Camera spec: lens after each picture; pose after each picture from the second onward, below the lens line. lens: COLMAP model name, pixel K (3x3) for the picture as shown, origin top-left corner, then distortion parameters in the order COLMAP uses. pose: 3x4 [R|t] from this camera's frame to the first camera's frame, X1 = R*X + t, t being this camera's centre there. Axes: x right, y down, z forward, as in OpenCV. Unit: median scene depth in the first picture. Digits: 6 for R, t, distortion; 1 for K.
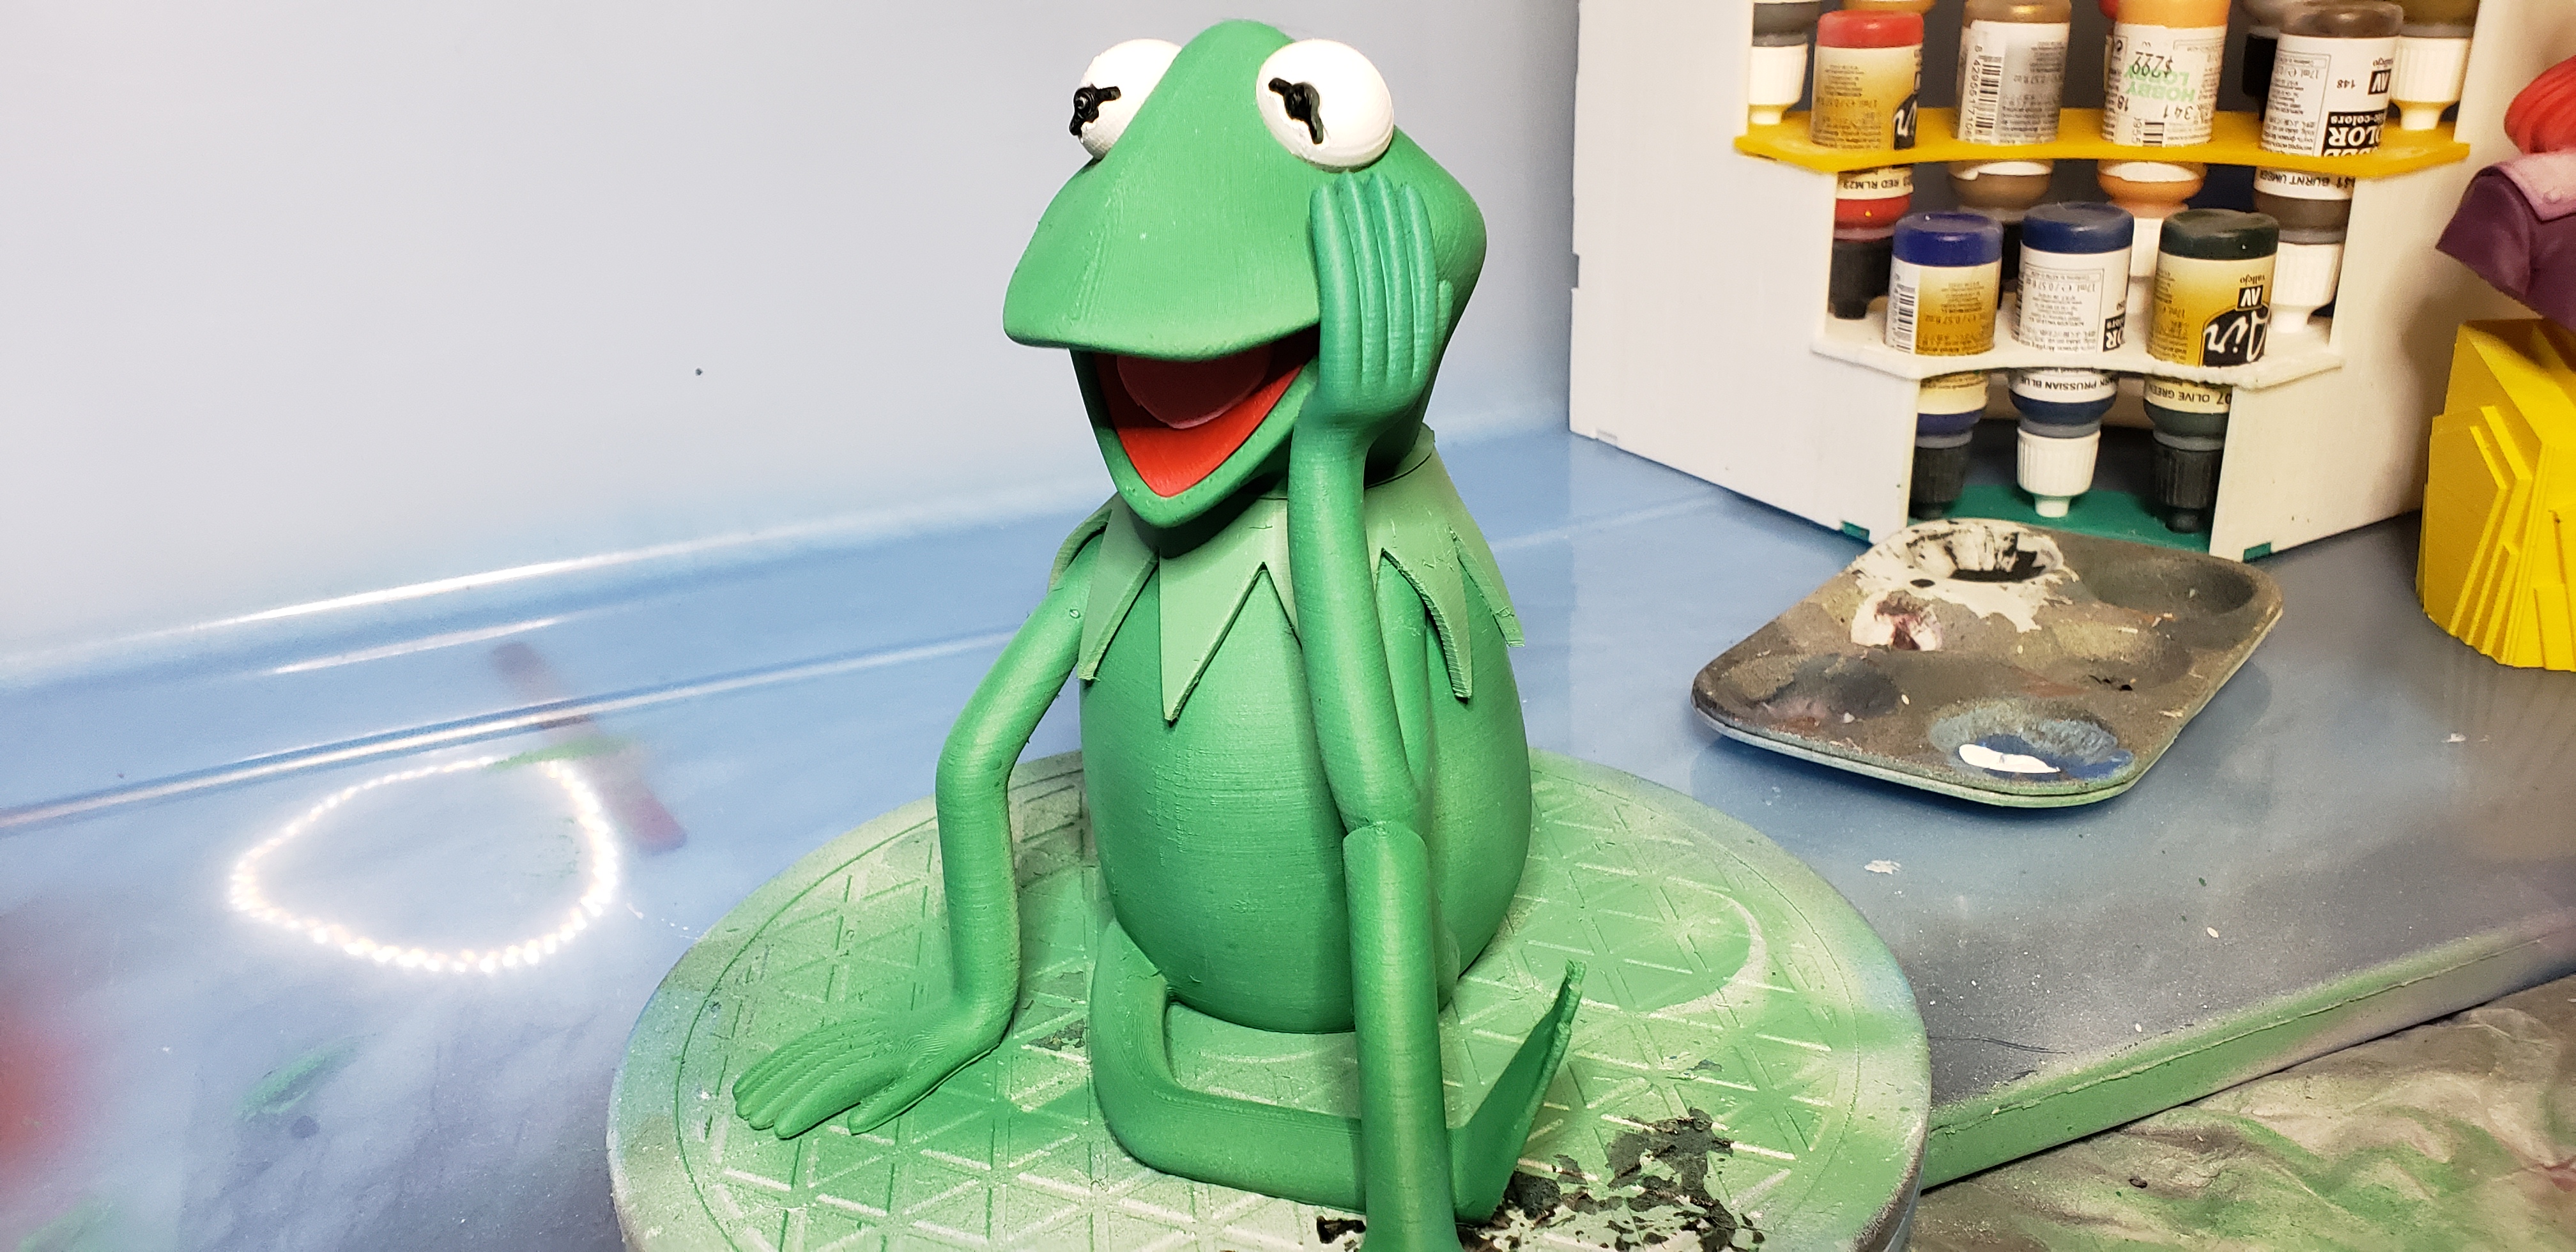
lens RADIAL K [[2074.5, 0, 1292.2], [0, 2074.5, 668.9], [0, 0, 1]] dist [-0.061737, 0.178212]
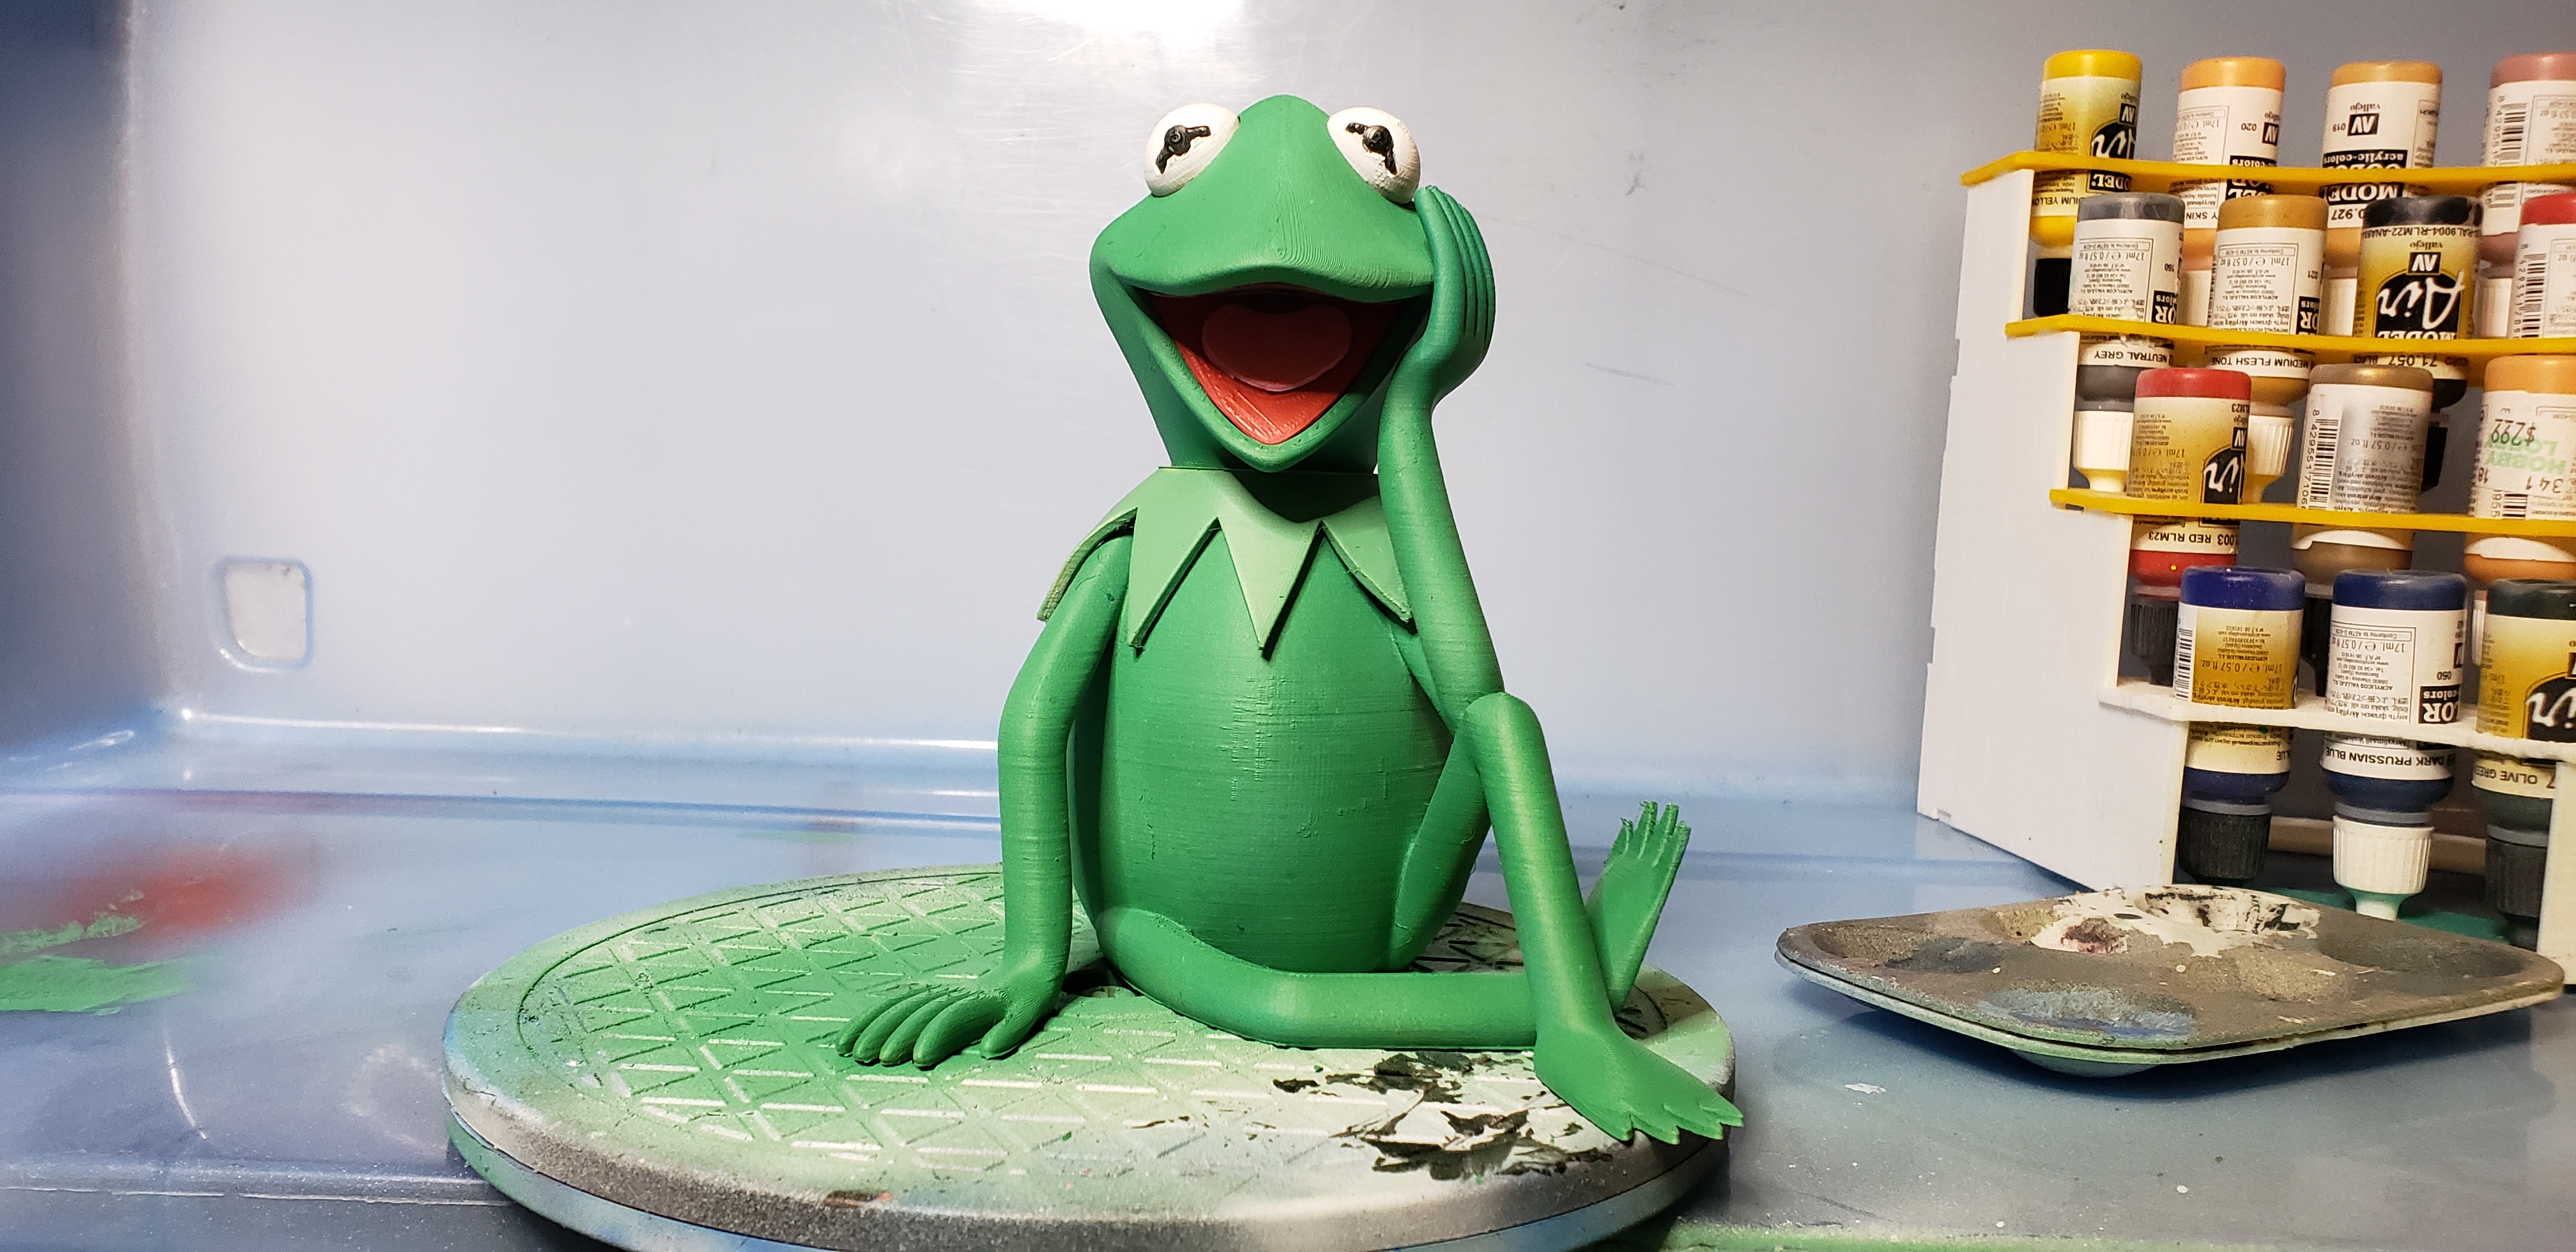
lens RADIAL K [[2071.8, 0, 1290.8], [0, 2071.8, 688.7], [0, 0, 1]] dist [-0.035711, 0.128307]
pose [[0.911289, 0.124029, -0.392644, 0.298598], [-0.231380, 0.943016, -0.239130, 0.157752], [0.340611, 0.308767, 0.888058, 0.036907]]
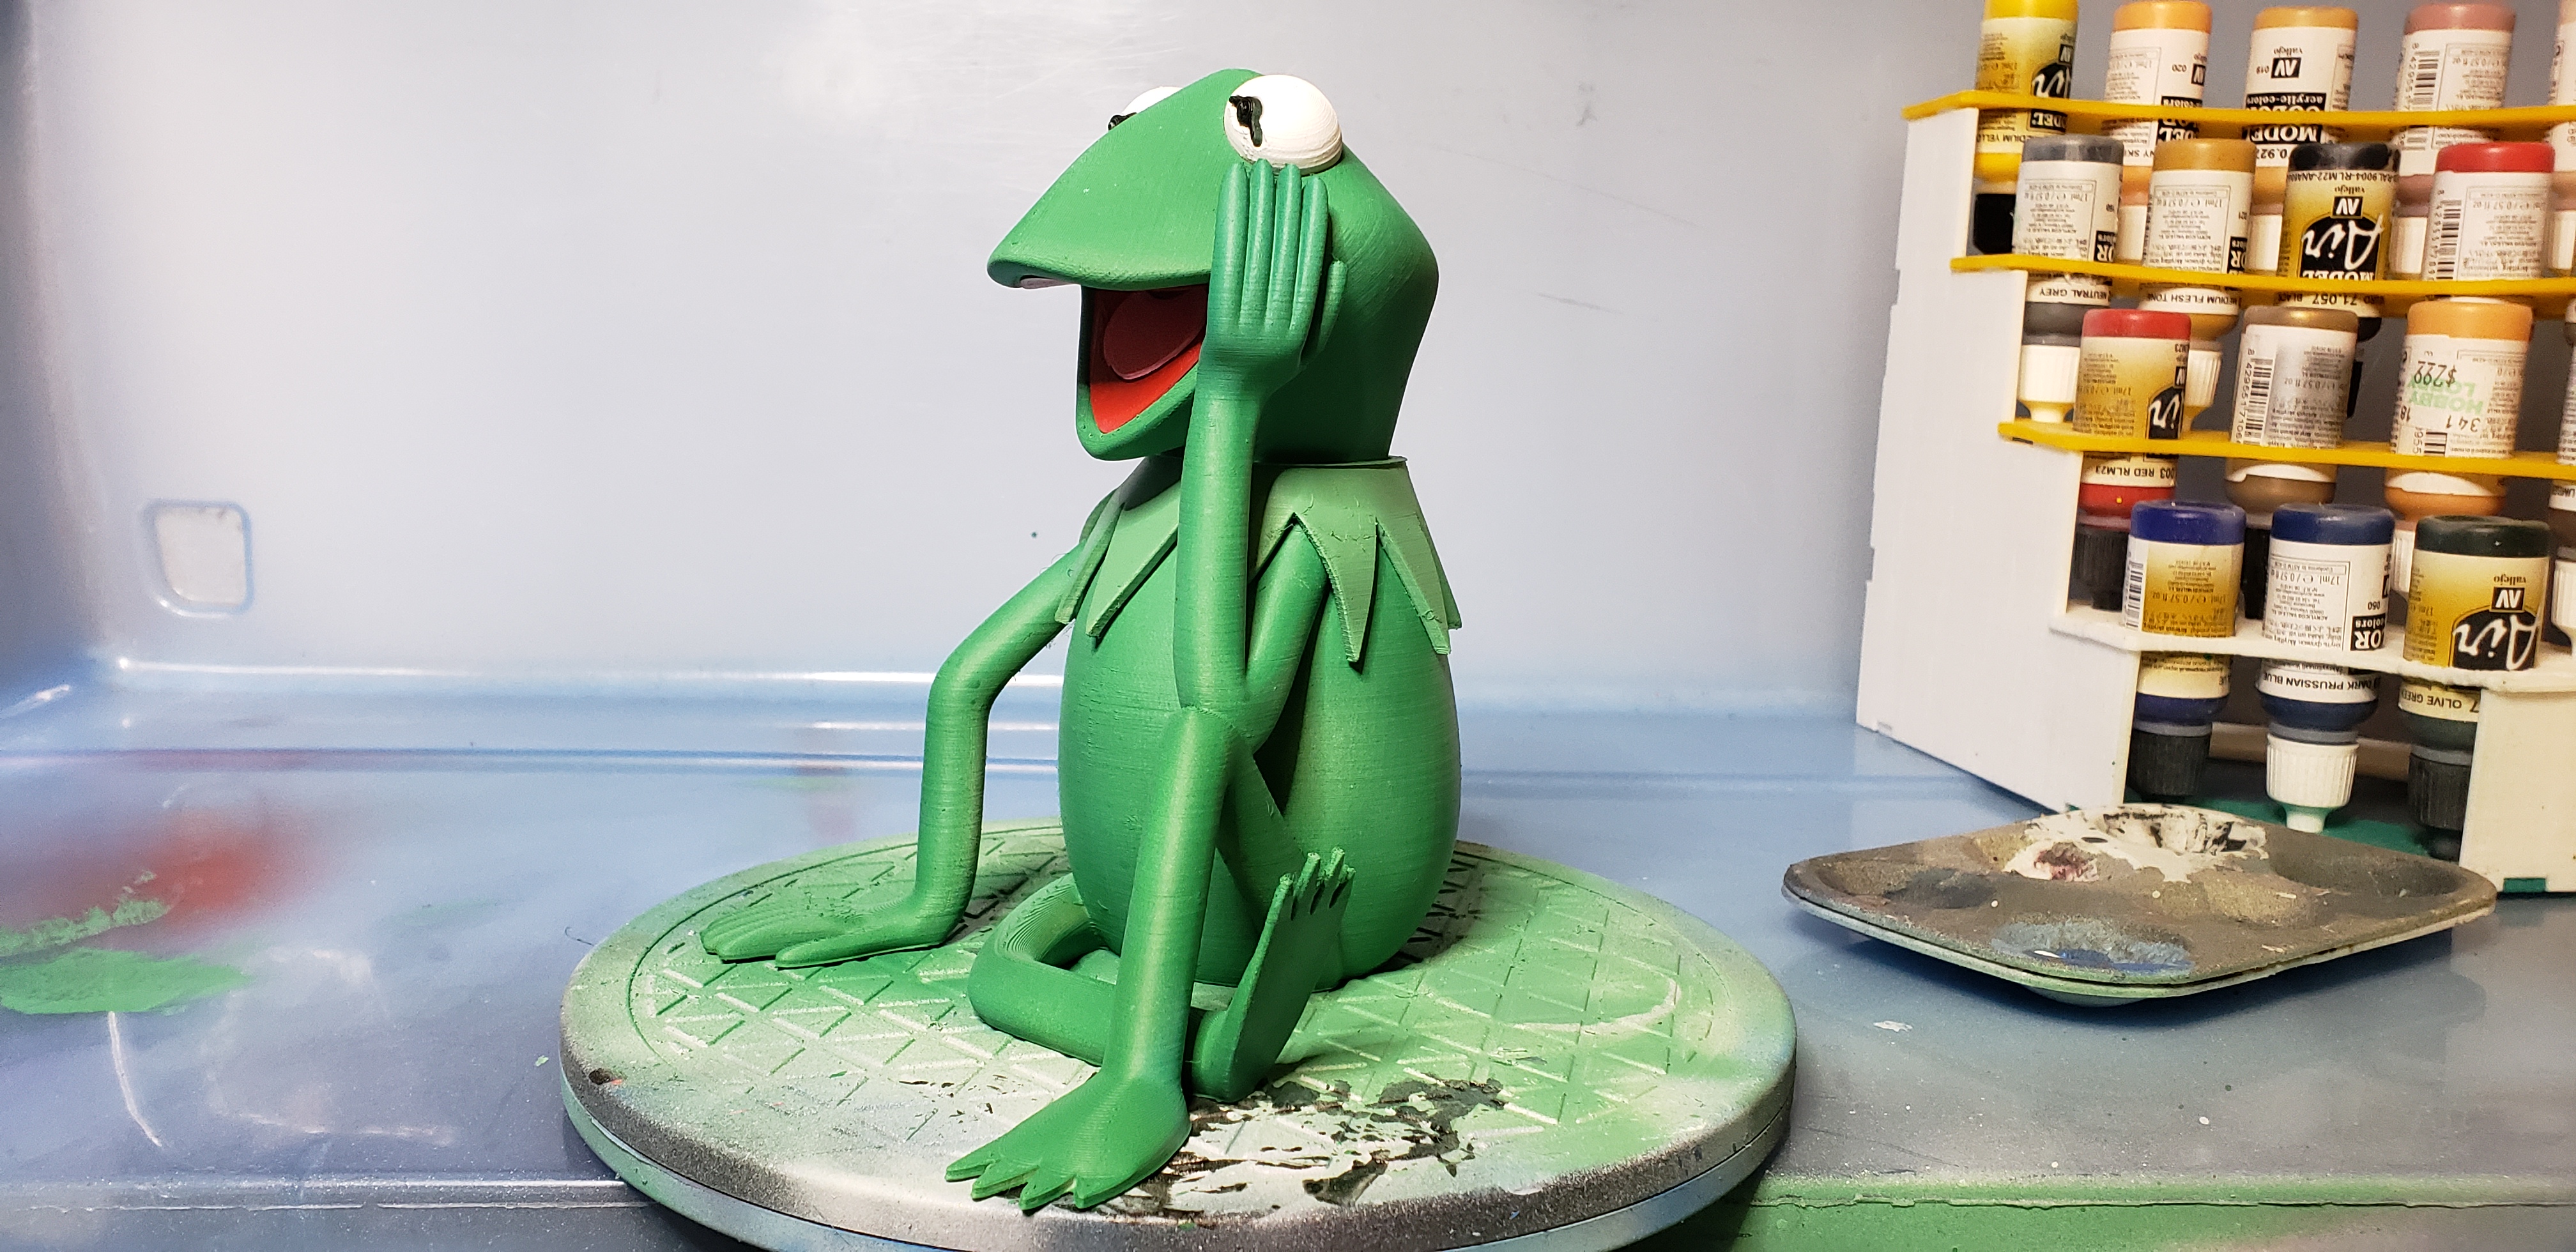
lens RADIAL K [[2074.5, 0, 1292.2], [0, 2074.5, 668.9], [0, 0, 1]] dist [-0.061737, 0.178212]
pose [[0.942730, 0.127250, -0.308331, 0.227157], [-0.195426, 0.959817, -0.201396, 0.141781], [0.270314, 0.250118, 0.929716, -0.017012]]
